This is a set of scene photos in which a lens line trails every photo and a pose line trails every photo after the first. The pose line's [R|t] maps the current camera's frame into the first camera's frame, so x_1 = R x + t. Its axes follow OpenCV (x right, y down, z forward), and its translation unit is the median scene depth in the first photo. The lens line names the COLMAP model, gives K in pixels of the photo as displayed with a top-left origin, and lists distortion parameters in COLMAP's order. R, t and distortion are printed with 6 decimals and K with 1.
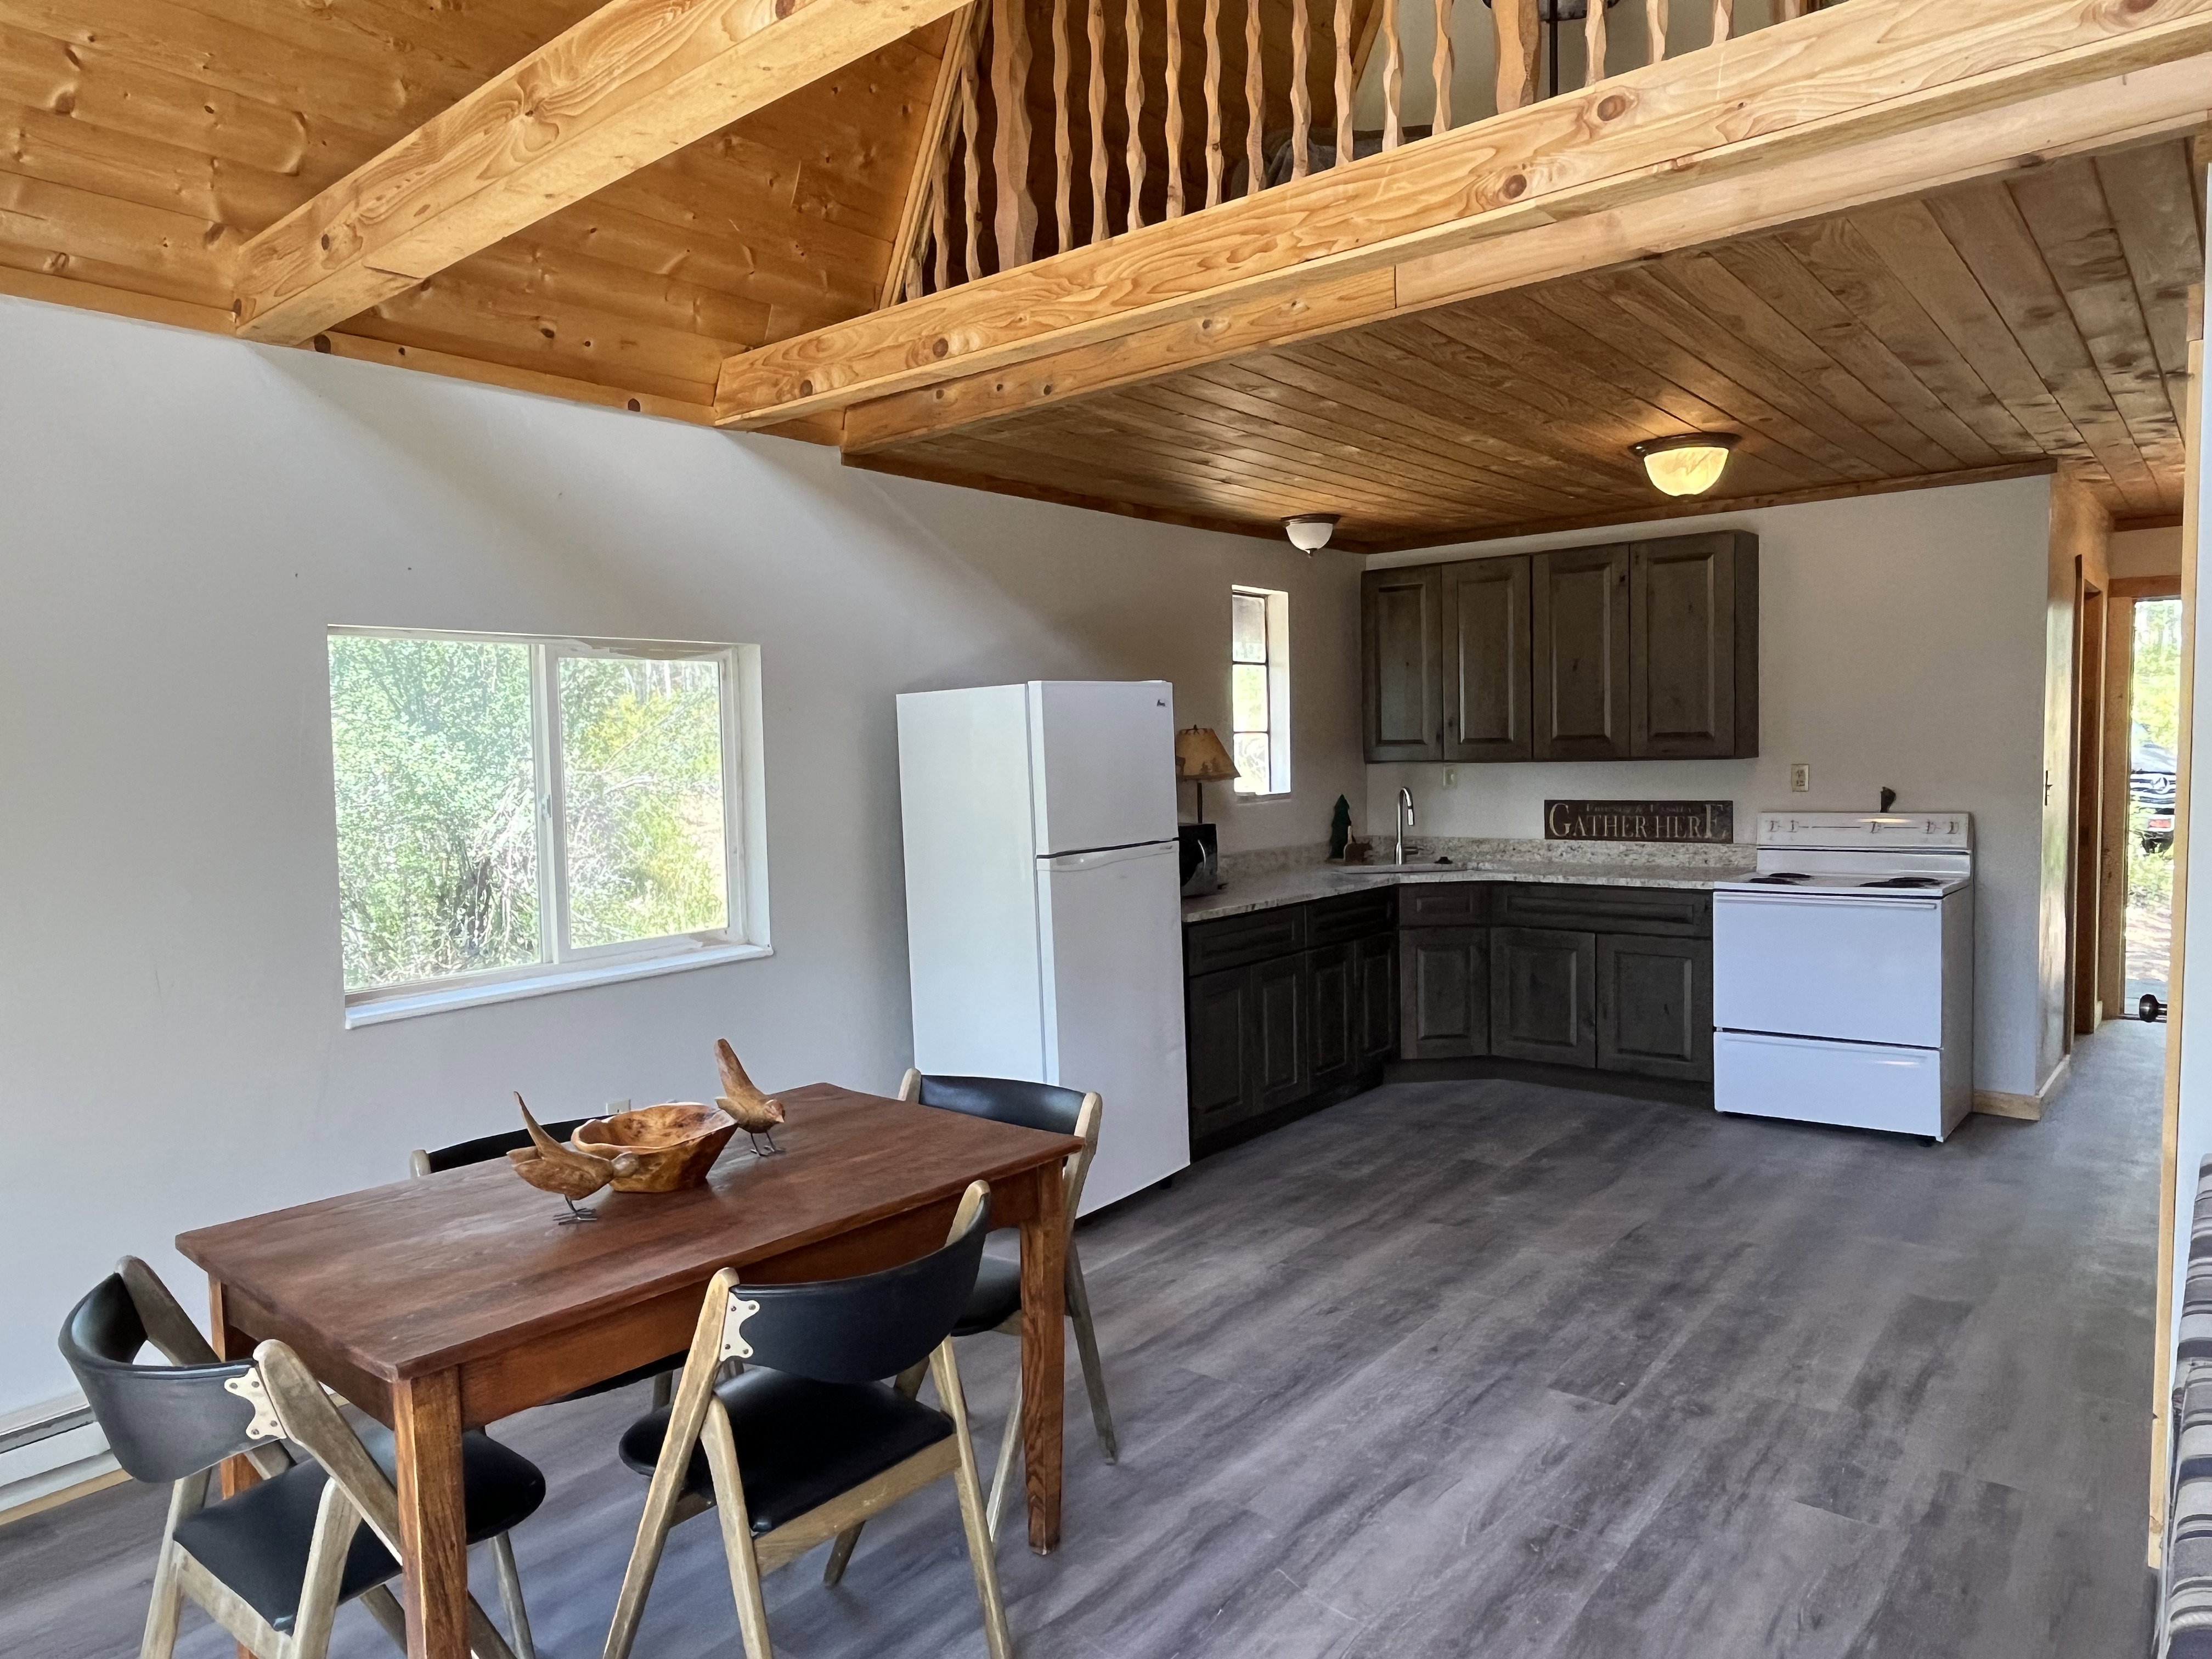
lens RADIAL K [[1401.6, 0, 1099.2], [0, 1401.6, 832.3], [0, 0, 1]] dist [-0.002836, -0.001207]
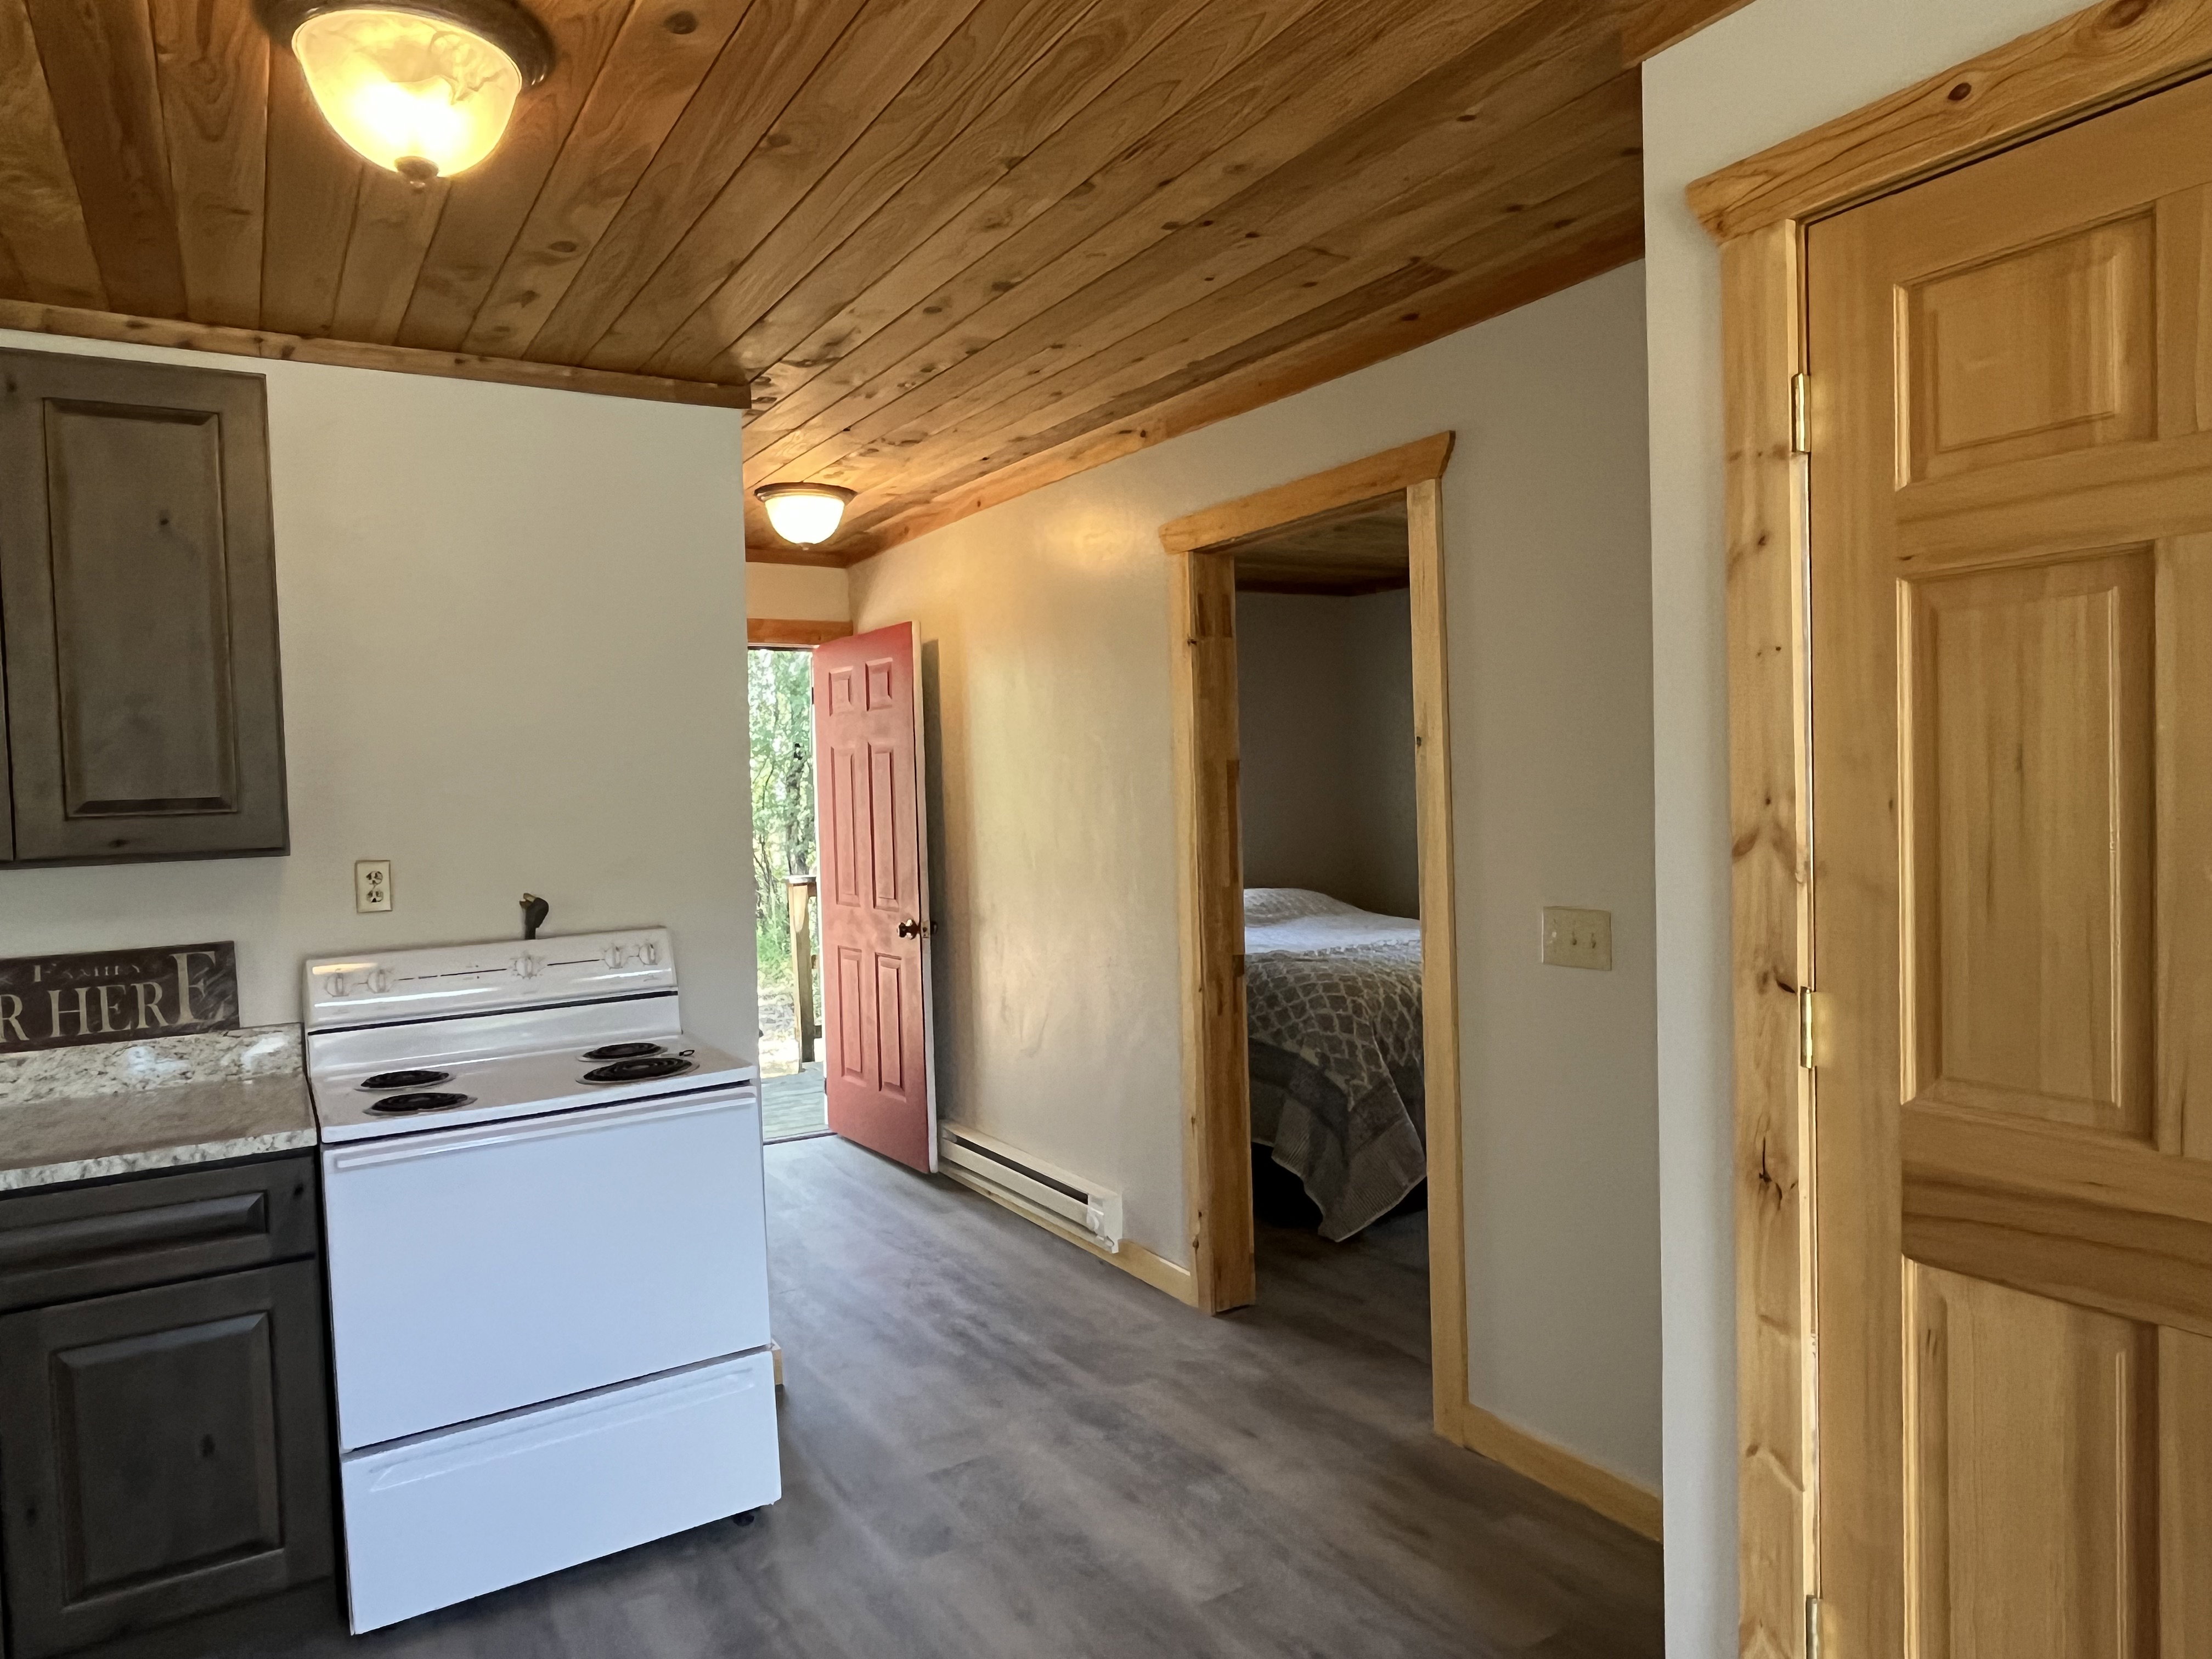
lens RADIAL K [[1401.6, 0, 1090.5], [0, 1401.6, 823.5], [0, 0, 1]] dist [-0.002836, -0.001207]
pose [[0.323182, -0.010401, 0.946280, 0.101836], [0.084524, 0.996260, -0.017917, -0.034545], [-0.942555, 0.085774, 0.322853, 0.653863]]
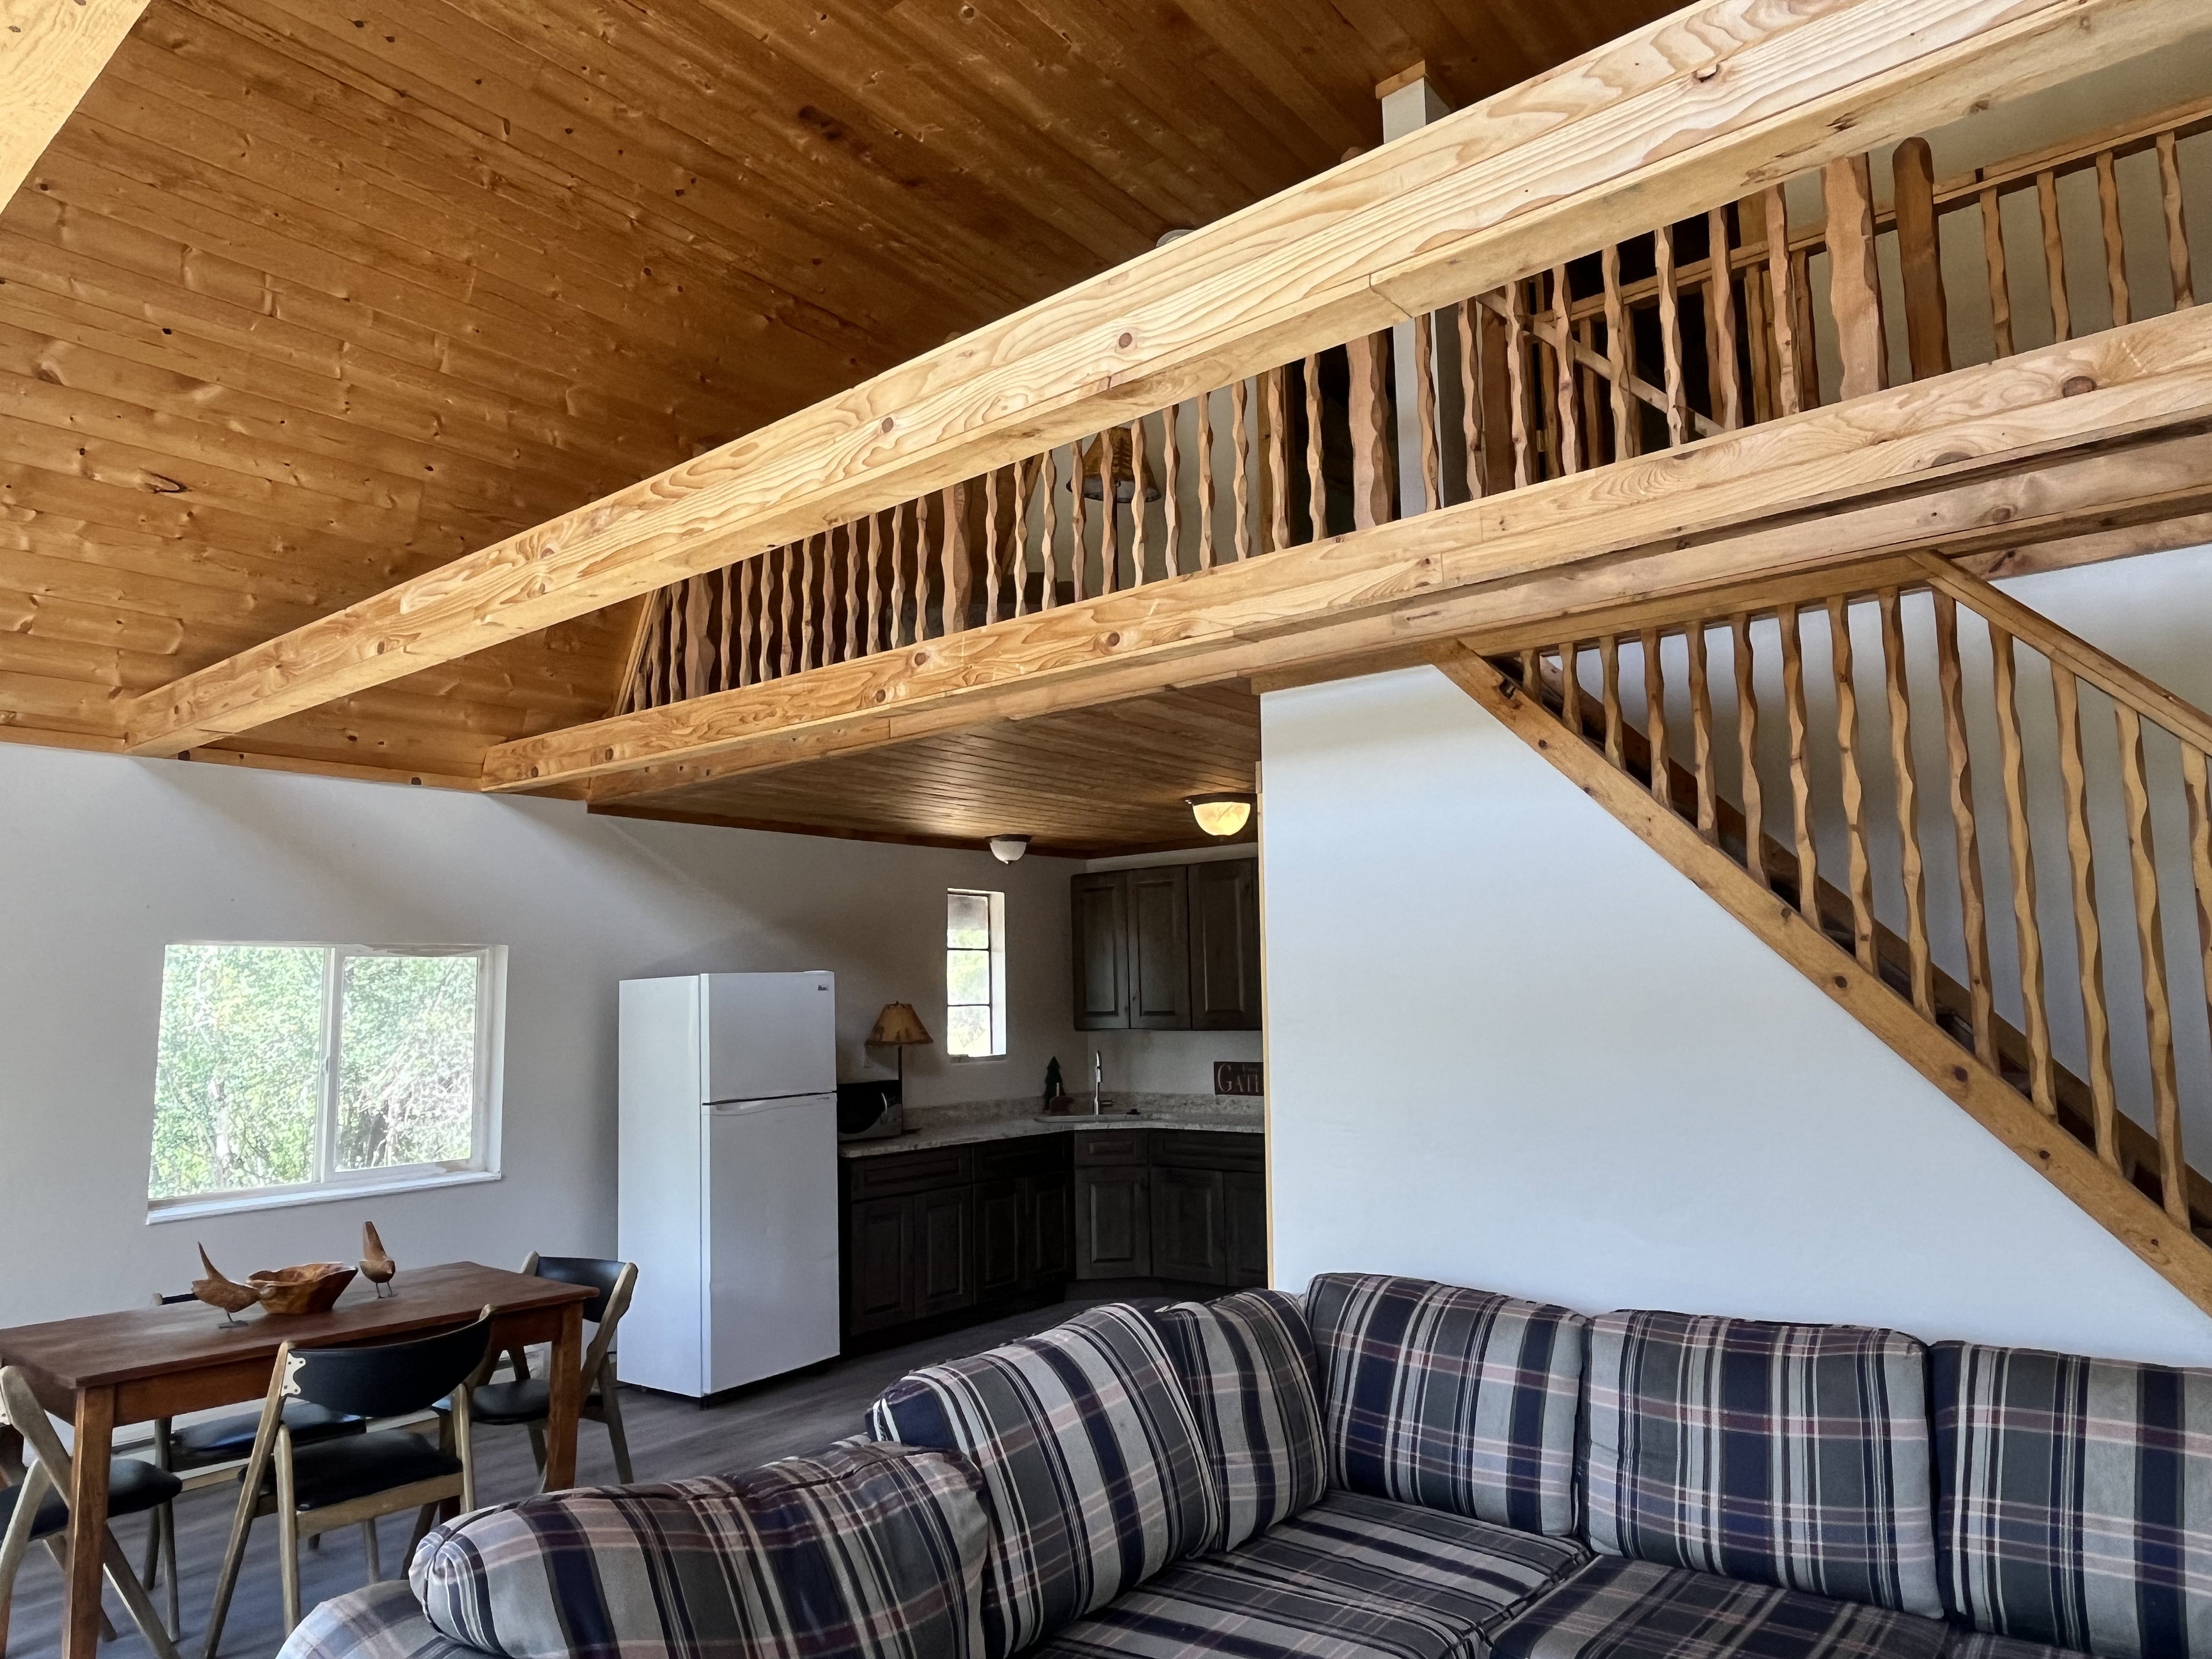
lens RADIAL K [[1401.6, 0, 1103.5], [0, 1401.6, 831.2], [0, 0, 1]] dist [-0.002836, -0.001207]
pose [[0.999906, 0.006686, 0.011964, 0.329482], [-0.004407, 0.983423, -0.181271, 0.001797], [-0.012978, 0.181201, 0.983360, -0.380739]]
